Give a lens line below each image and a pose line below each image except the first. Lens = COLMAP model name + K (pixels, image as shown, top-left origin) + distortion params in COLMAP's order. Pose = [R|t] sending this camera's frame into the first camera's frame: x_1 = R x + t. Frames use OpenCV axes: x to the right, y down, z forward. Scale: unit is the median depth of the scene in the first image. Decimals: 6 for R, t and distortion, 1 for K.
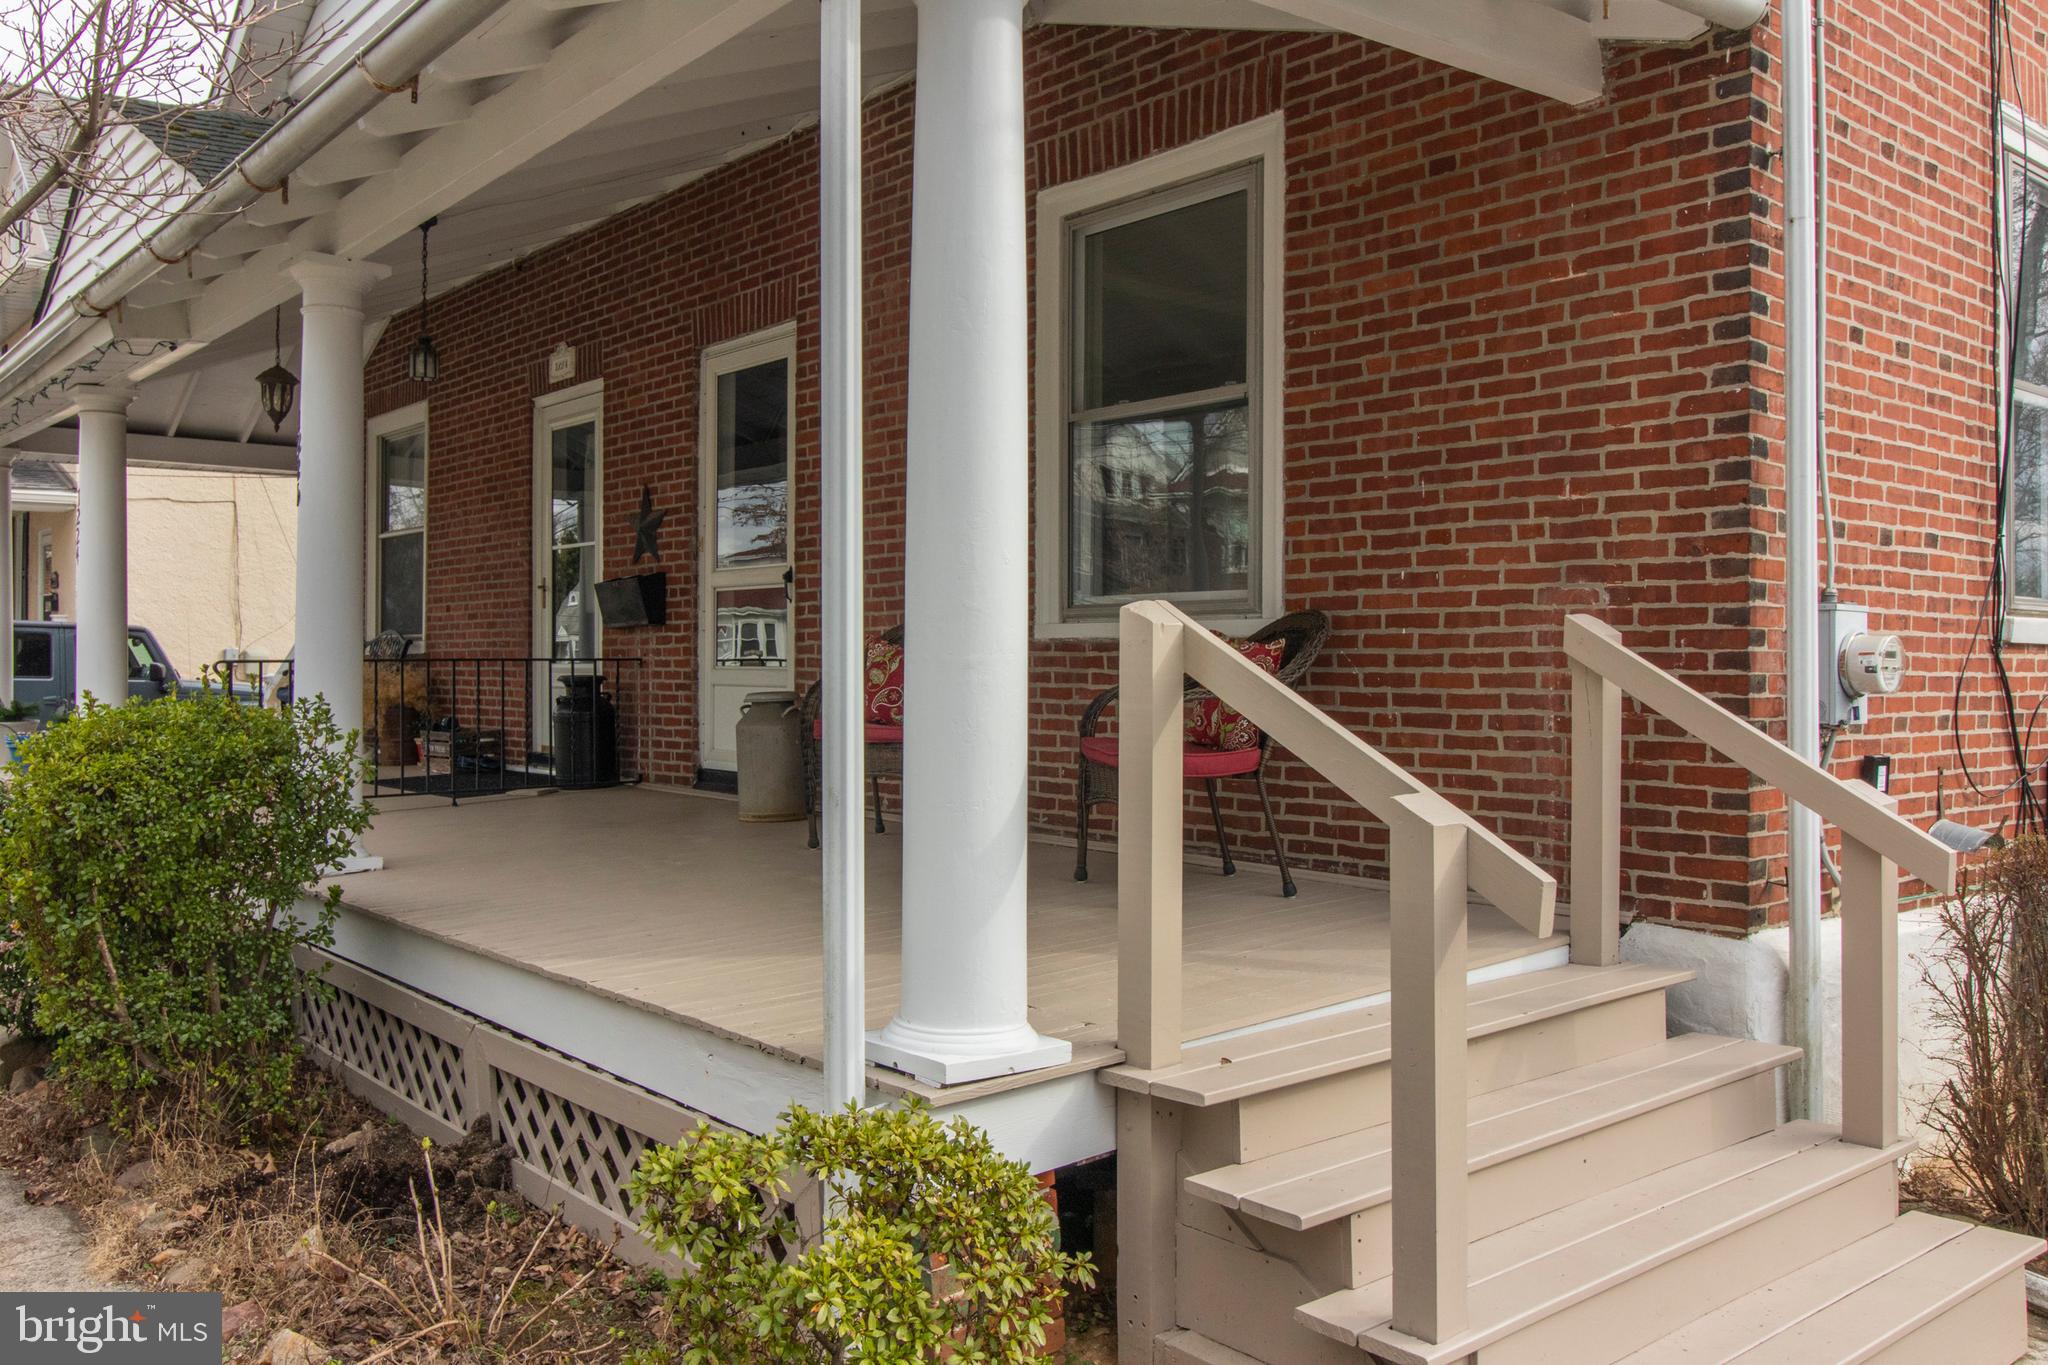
lens RADIAL K [[1637.5, 0, 1024.0], [0, 1637.5, 614.5], [0, 0, 1]] dist [-0.000470, 0.001829]
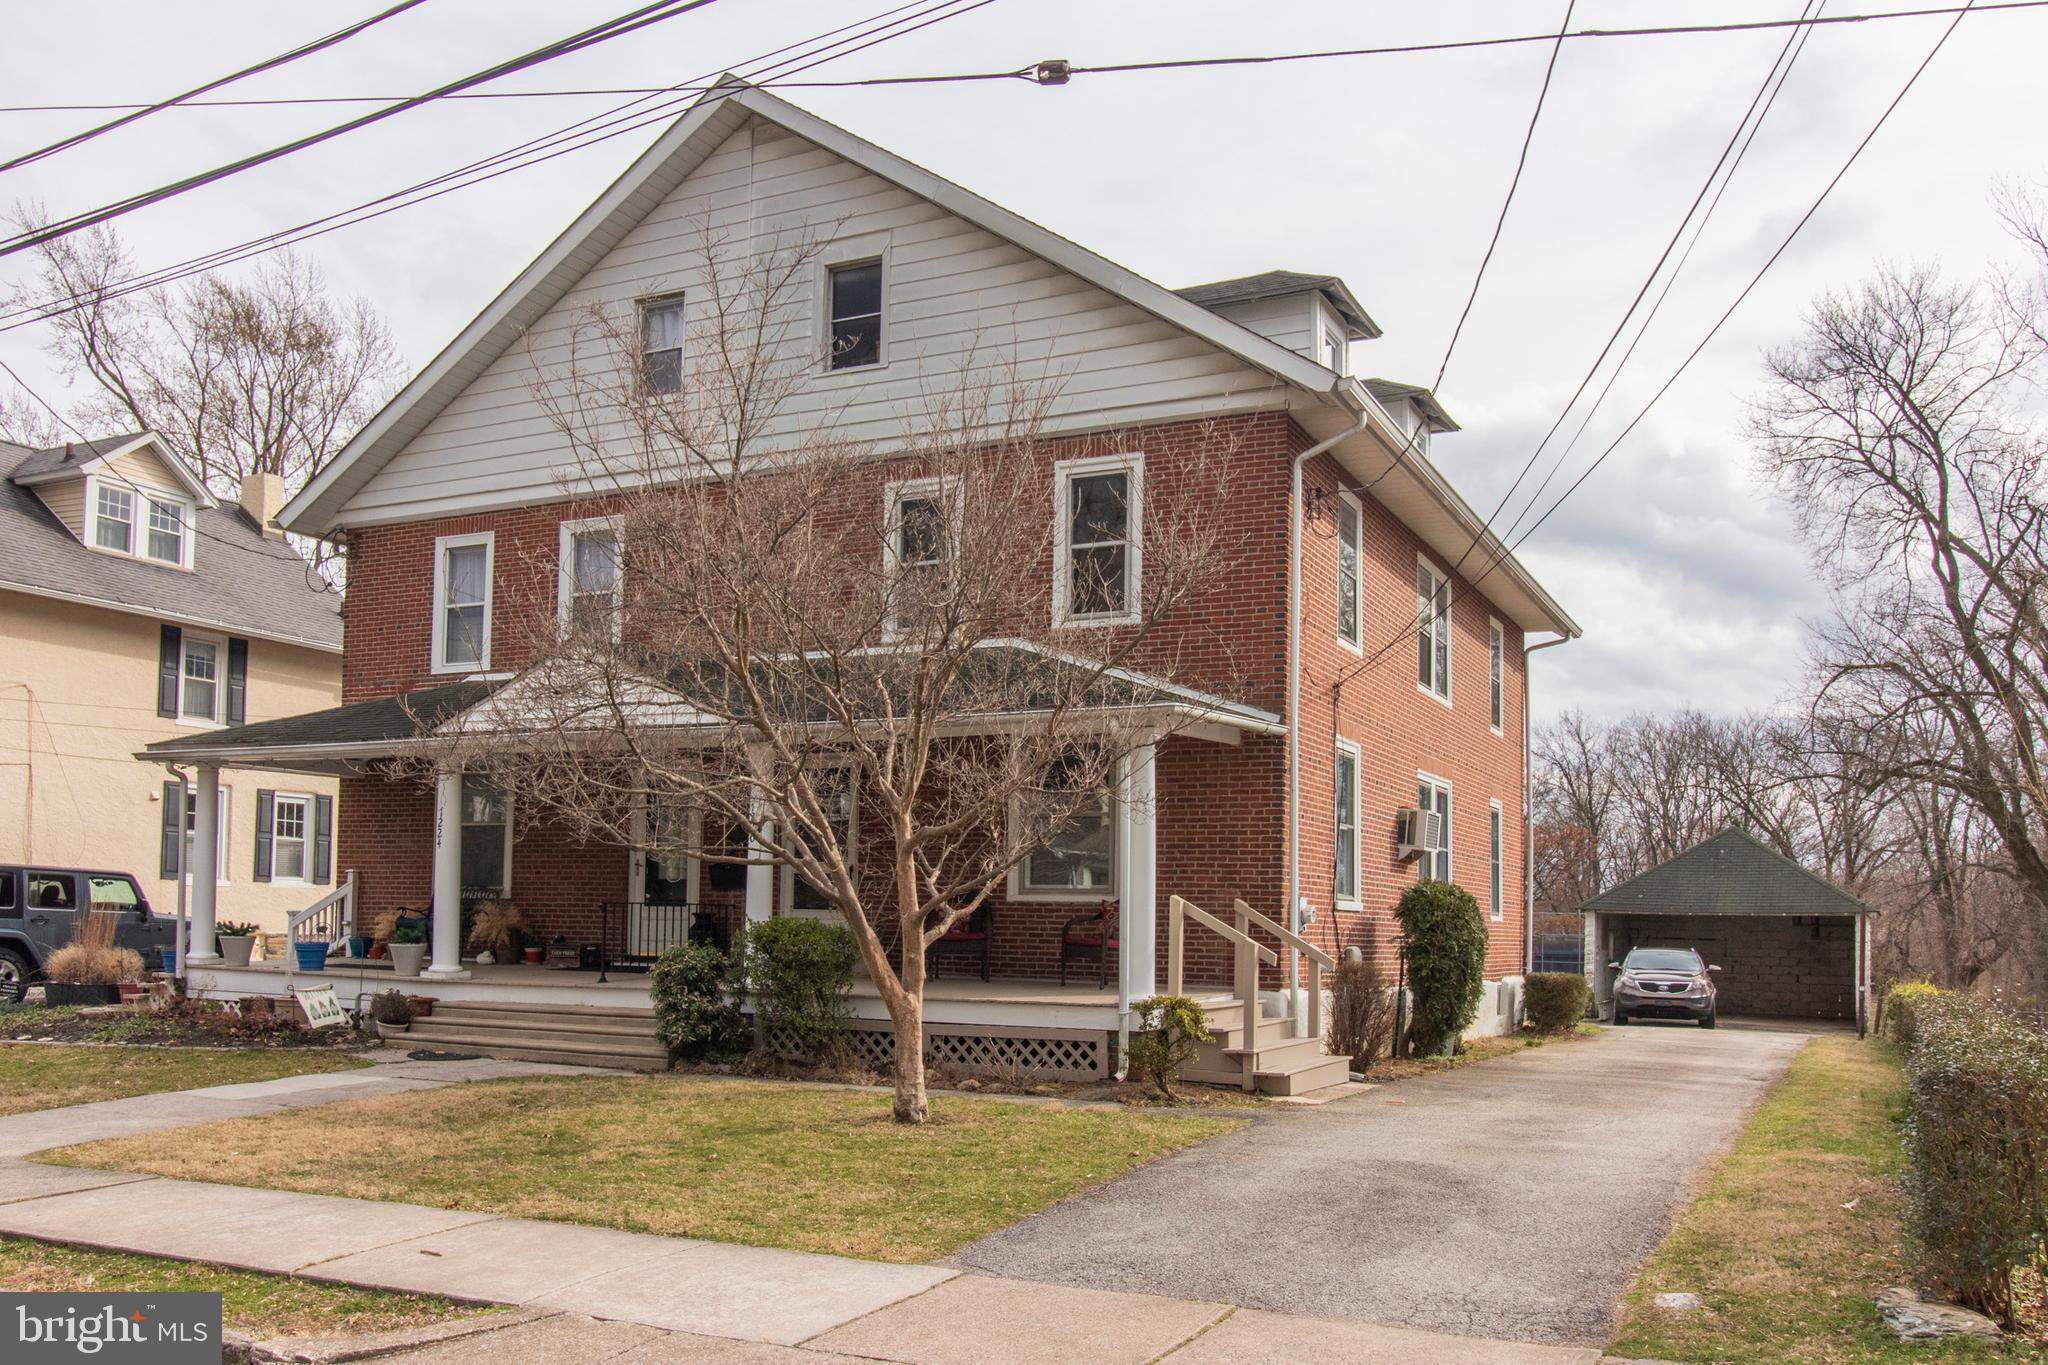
lens RADIAL K [[1723.9, 0, 1024.0], [0, 1723.9, 682.5], [0, 0, 1]] dist [-0.001663, 0.000767]
pose [[0.920683, 0.070059, 0.383972, -1.515769], [-0.028075, 0.993097, -0.113882, -0.026109], [-0.389300, 0.094069, 0.916295, -2.221007]]
